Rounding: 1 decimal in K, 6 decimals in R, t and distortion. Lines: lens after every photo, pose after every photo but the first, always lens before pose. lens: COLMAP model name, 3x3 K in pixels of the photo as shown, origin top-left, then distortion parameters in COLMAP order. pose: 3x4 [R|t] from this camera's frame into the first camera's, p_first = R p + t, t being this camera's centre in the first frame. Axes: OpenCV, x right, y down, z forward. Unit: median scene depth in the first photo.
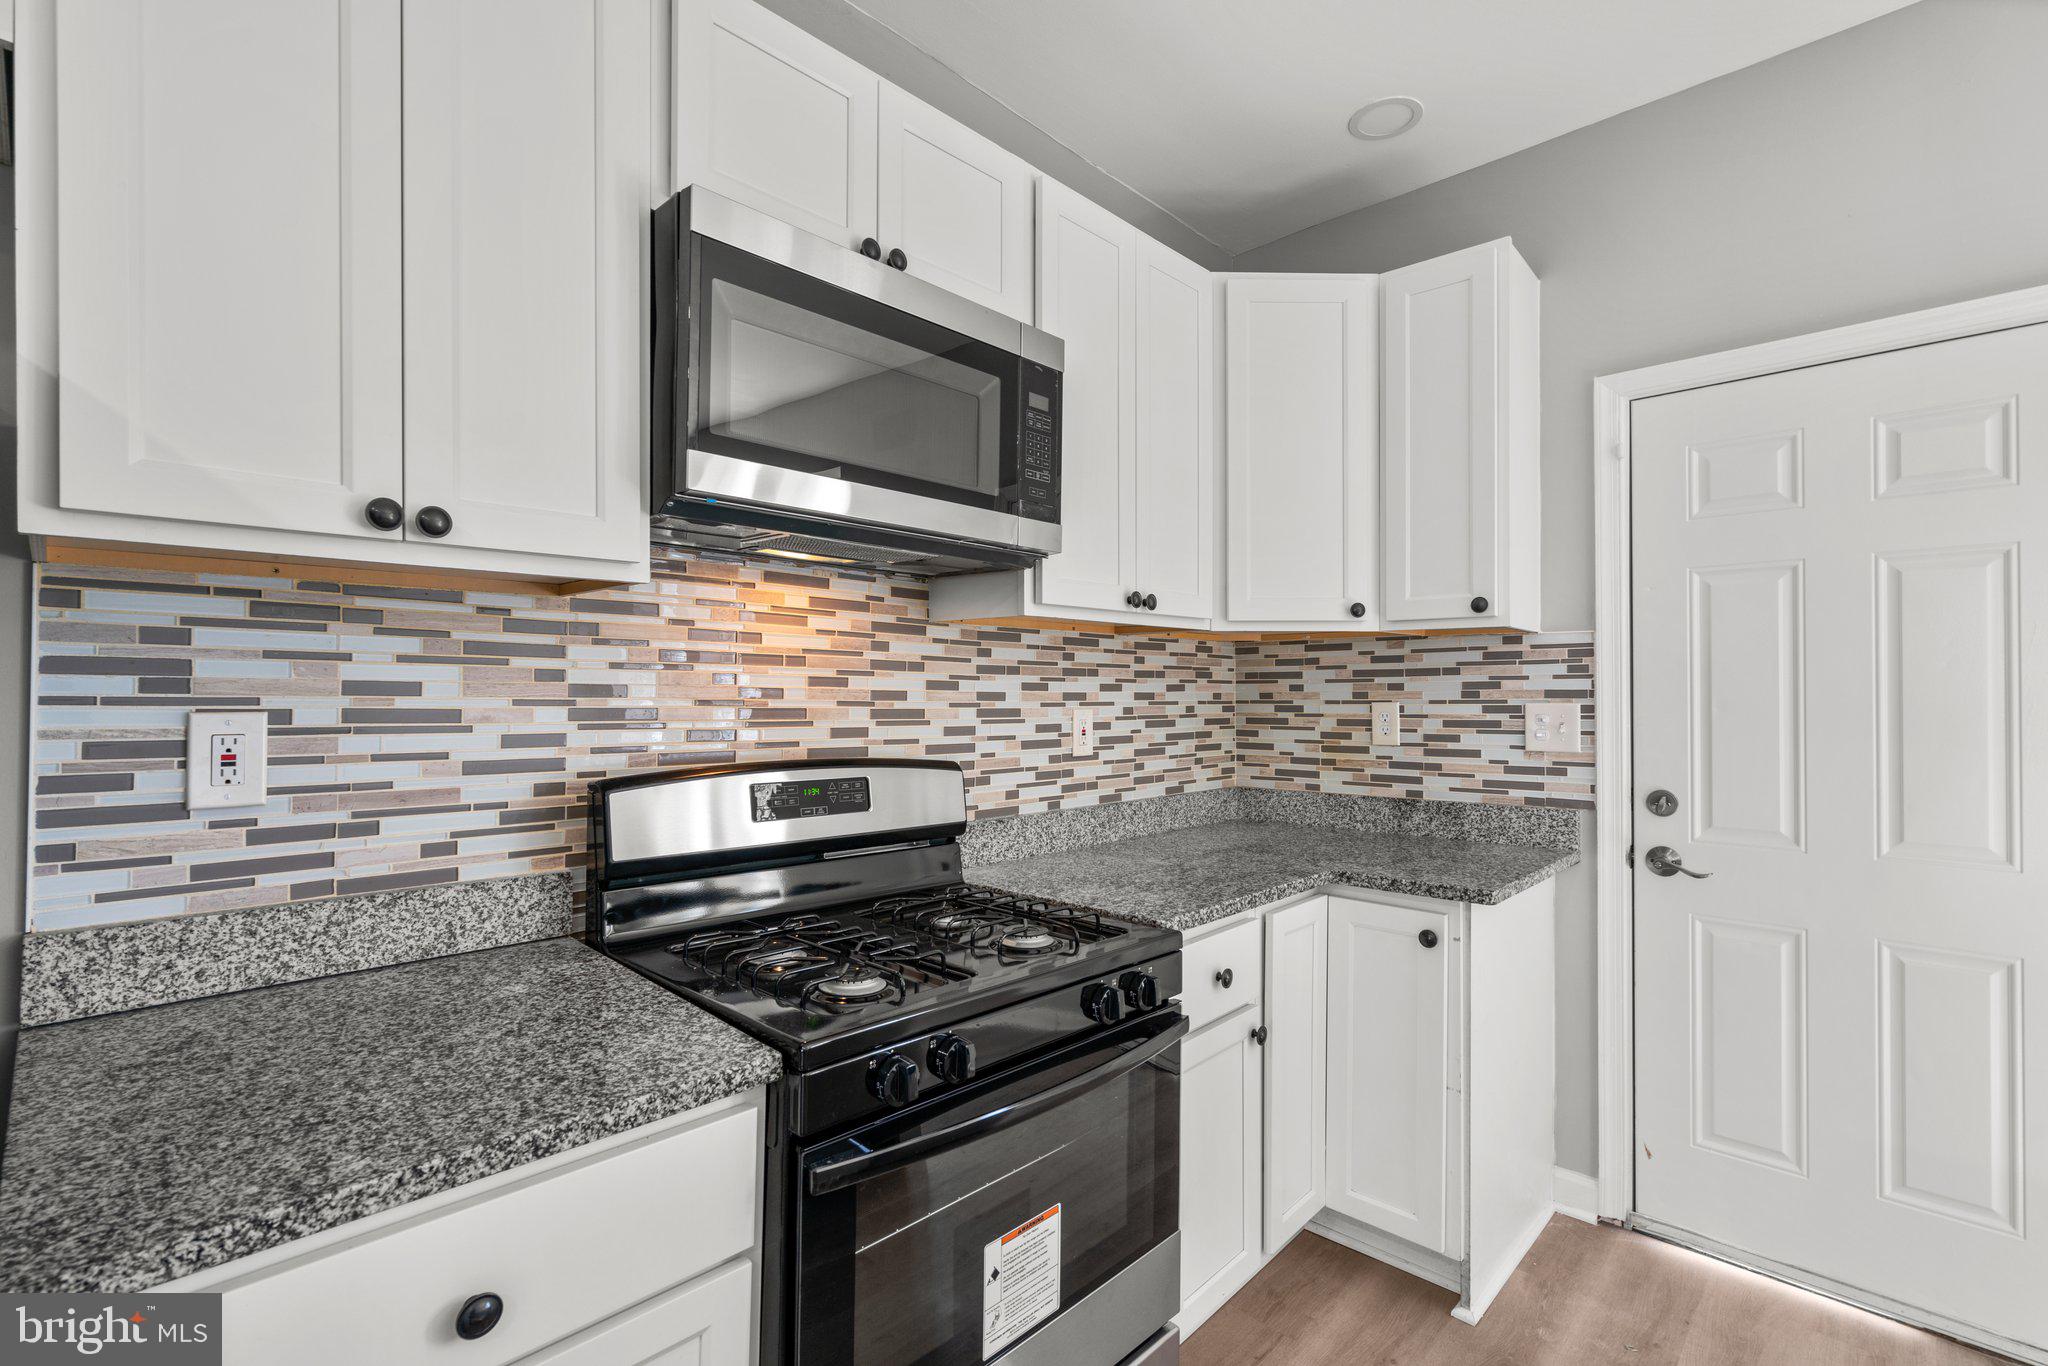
lens RADIAL K [[926.6, 0, 1021.7], [0, 926.6, 689.9], [0, 0, 1]] dist [-0.003057, 0.000783]
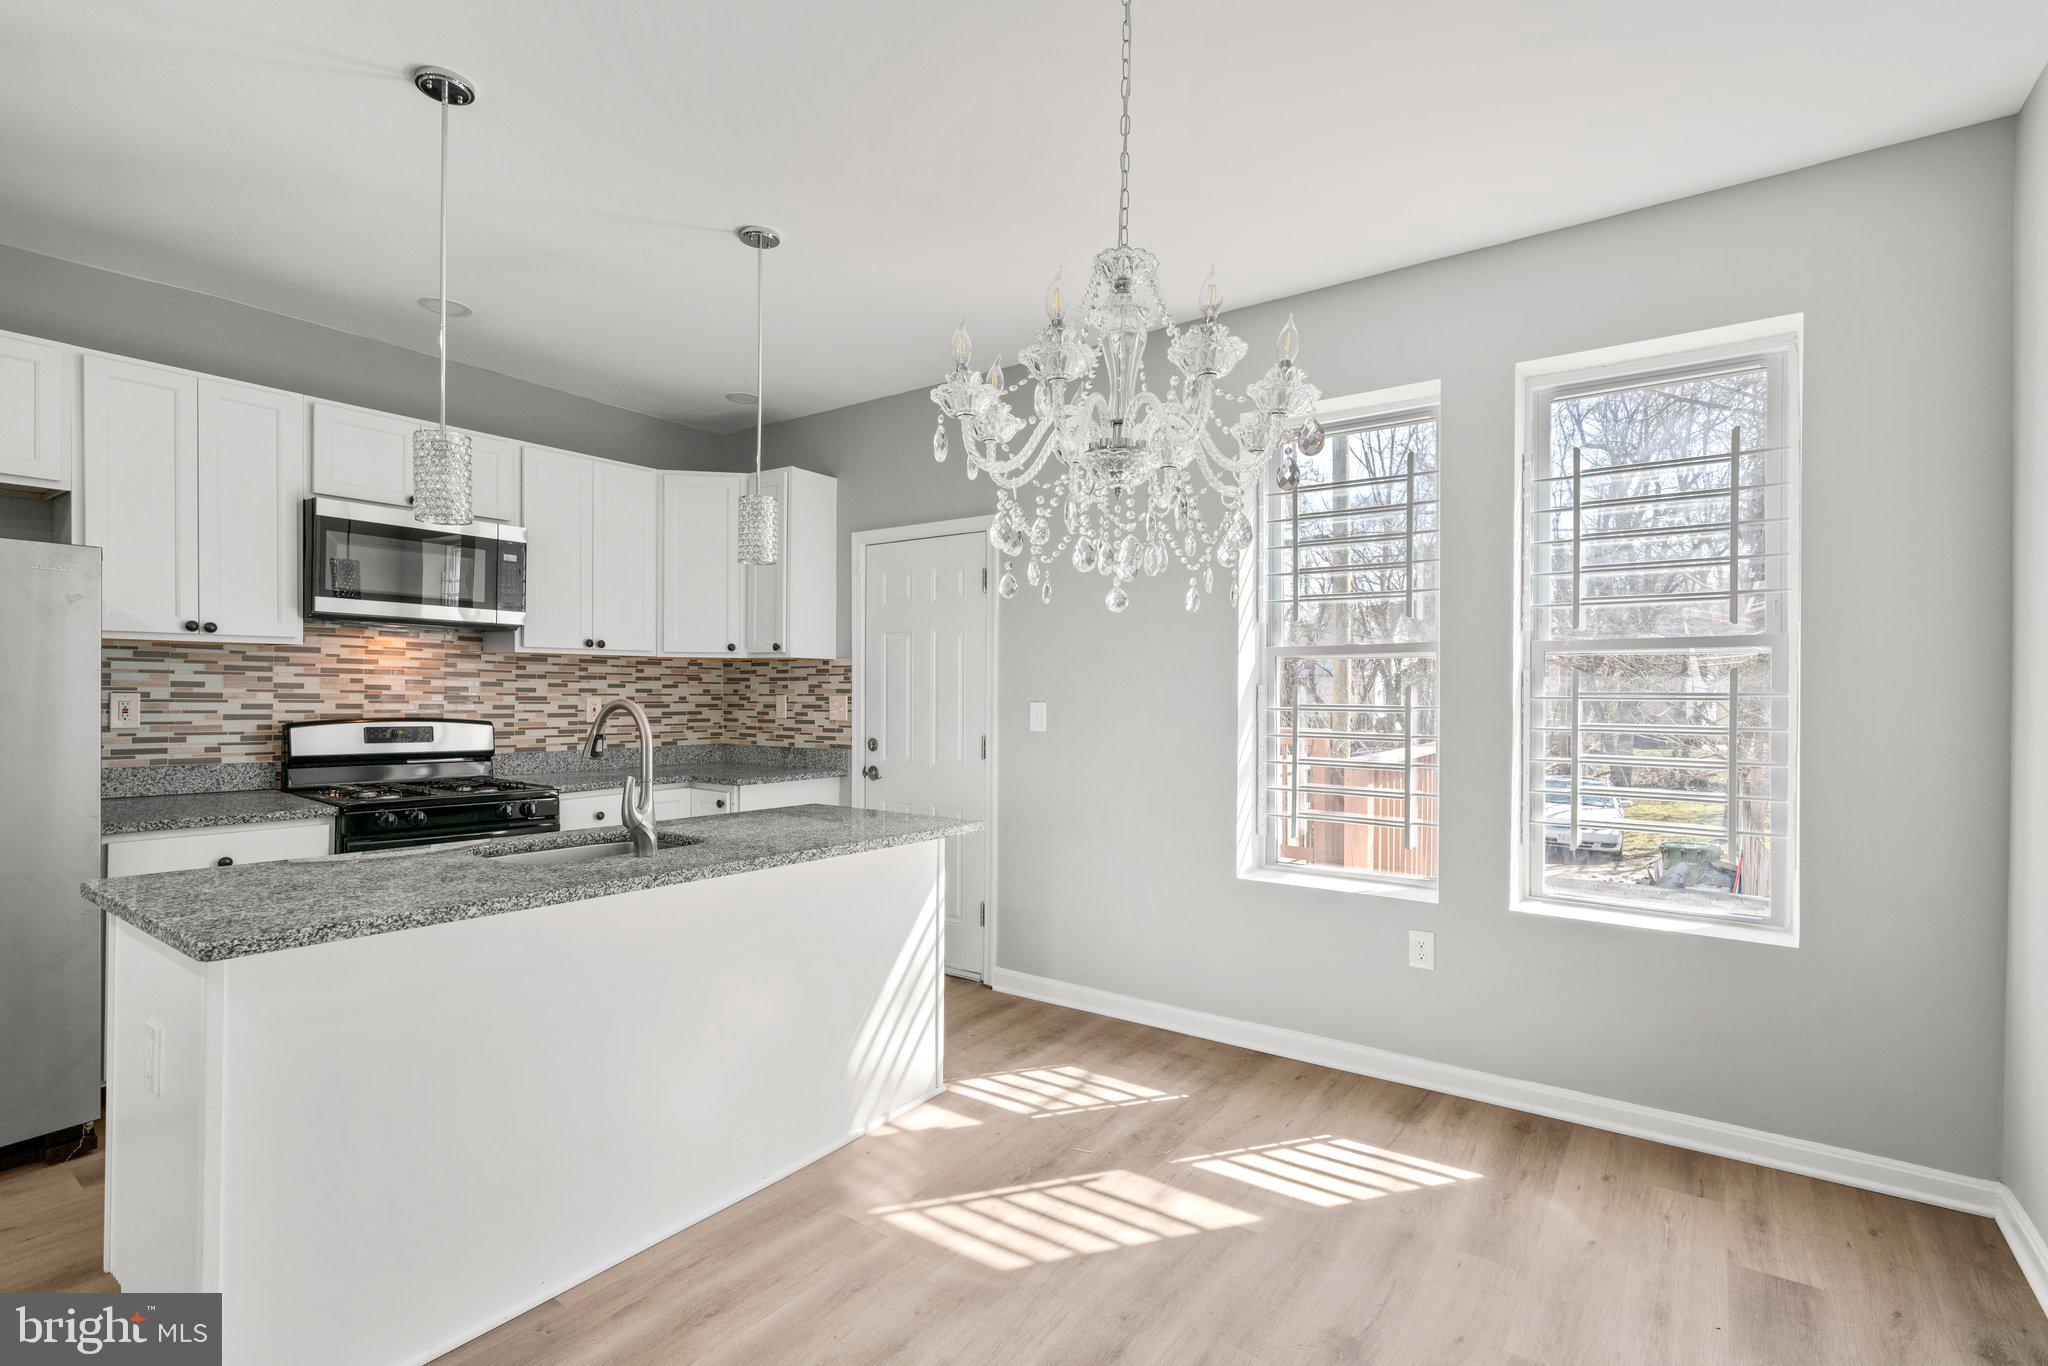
lens RADIAL K [[953.4, 0, 1014.0], [0, 953.4, 697.8], [0, 0, 1]] dist [-0.000239, 0.001547]
pose [[0.990684, 0.006904, 0.136006, 0.742703], [-0.008586, 0.999894, 0.011784, -0.009243], [-0.135910, -0.012842, 0.990638, -1.177688]]
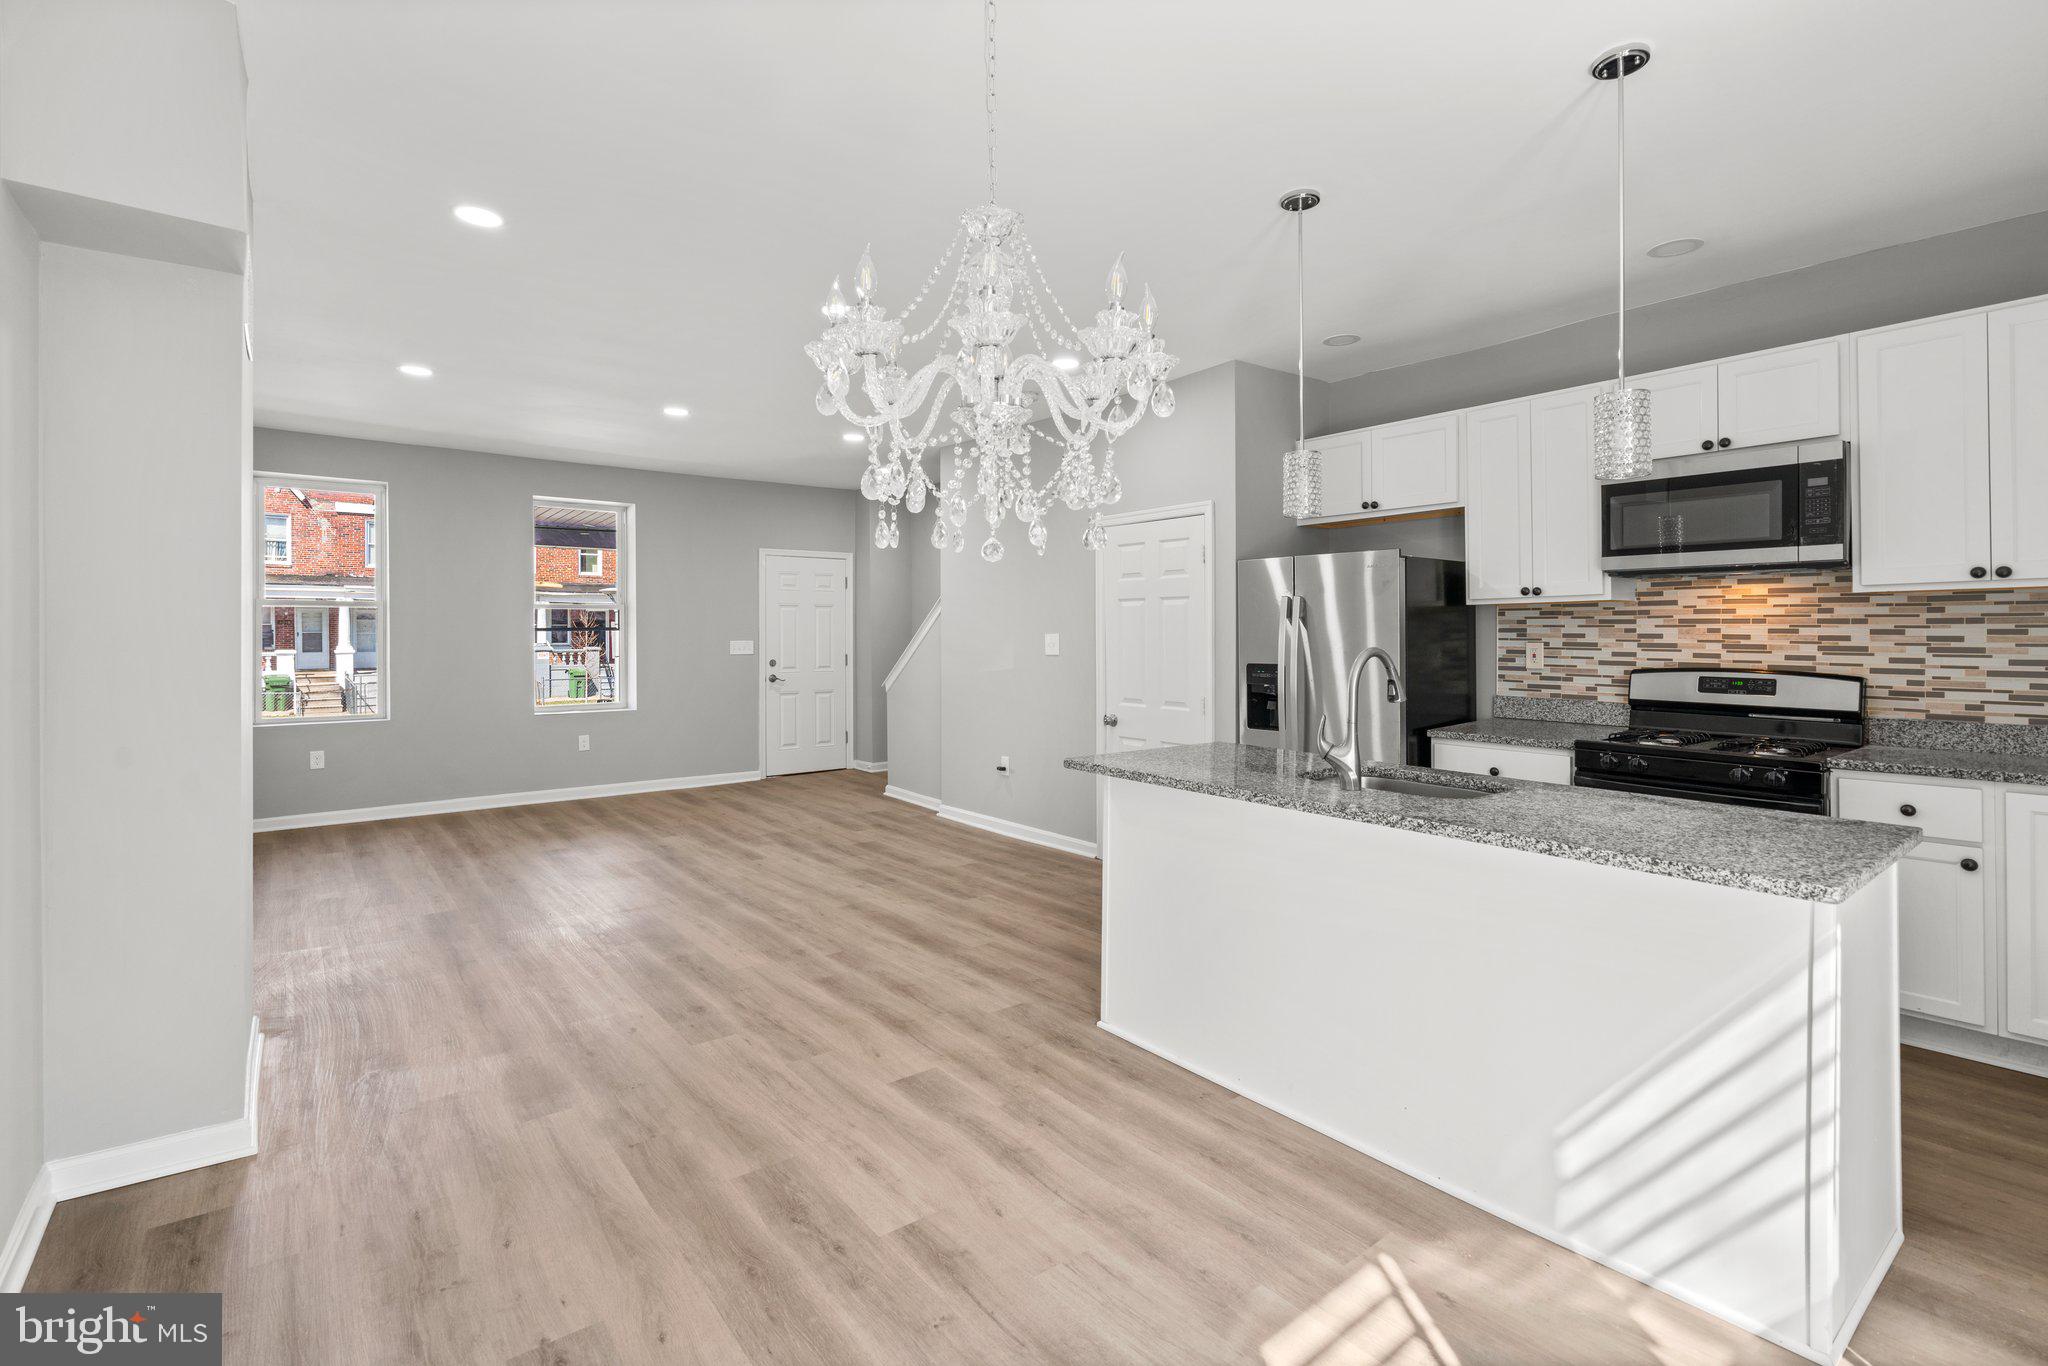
lens RADIAL K [[945.6, 0, 1028.2], [0, 945.6, 635.5], [0, 0, 1]] dist [-0.000976, 0.000814]
pose [[-0.133369, -0.000129, -0.991066, 1.731637], [0.007309, 0.999973, -0.001114, -0.007756], [0.991040, -0.007392, -0.133364, -0.263664]]
